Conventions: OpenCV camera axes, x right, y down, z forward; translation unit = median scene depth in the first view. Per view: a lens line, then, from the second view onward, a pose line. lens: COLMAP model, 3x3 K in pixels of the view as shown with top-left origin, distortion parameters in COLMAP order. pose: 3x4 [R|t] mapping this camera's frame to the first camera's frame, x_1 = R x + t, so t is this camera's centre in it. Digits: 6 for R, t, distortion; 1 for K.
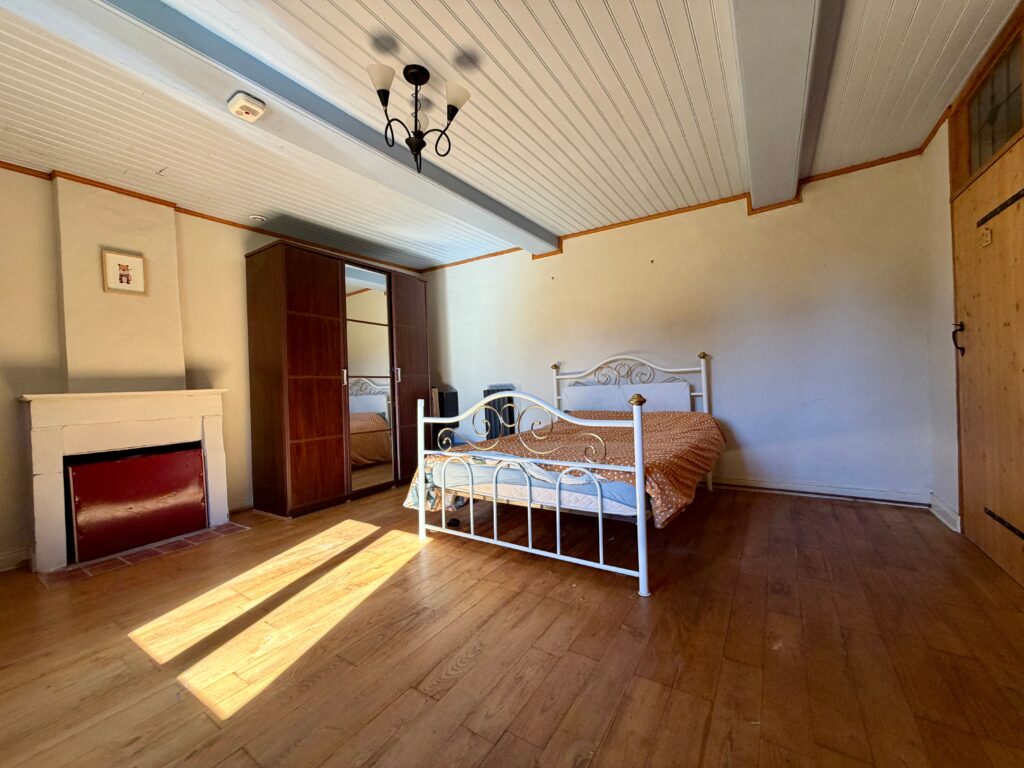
lens RADIAL K [[412.9, 0, 509.4], [0, 412.9, 388.4], [0, 0, 1]] dist [0.000723, 0.000038]
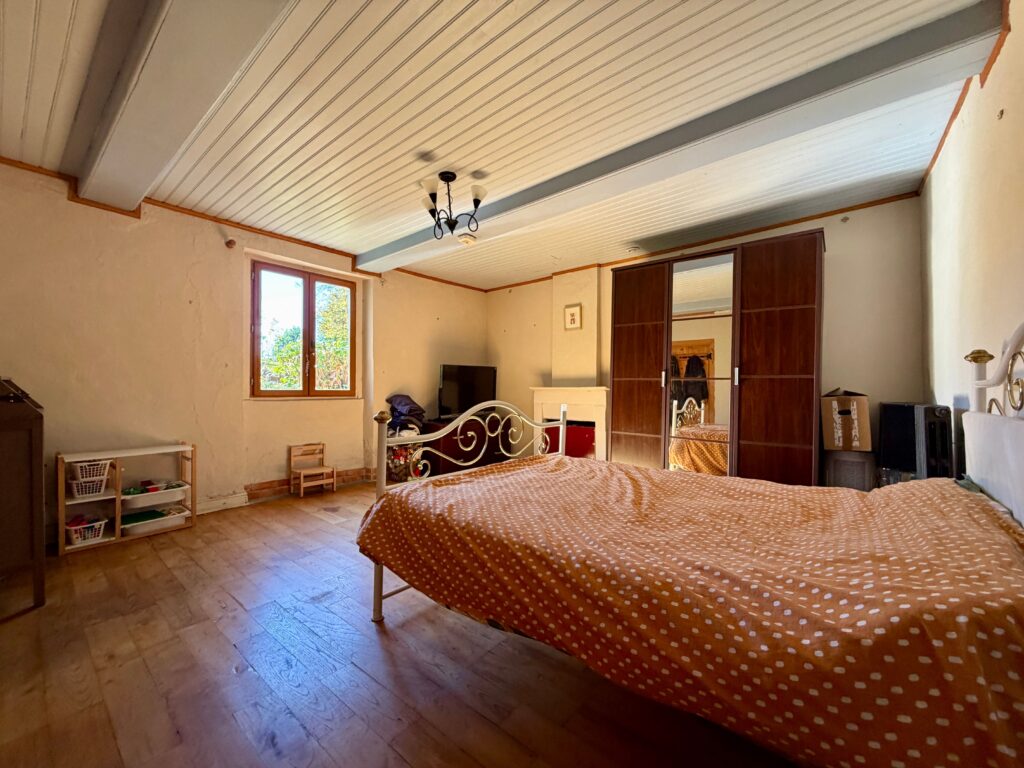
lens RADIAL K [[412.9, 0, 509.0], [0, 412.9, 385.0], [0, 0, 1]] dist [0.000723, 0.000038]
pose [[-0.108127, 0.032924, -0.993592, 0.734444], [-0.002516, 0.999439, 0.033391, -0.052453], [0.994134, 0.006111, -0.107983, 0.840944]]
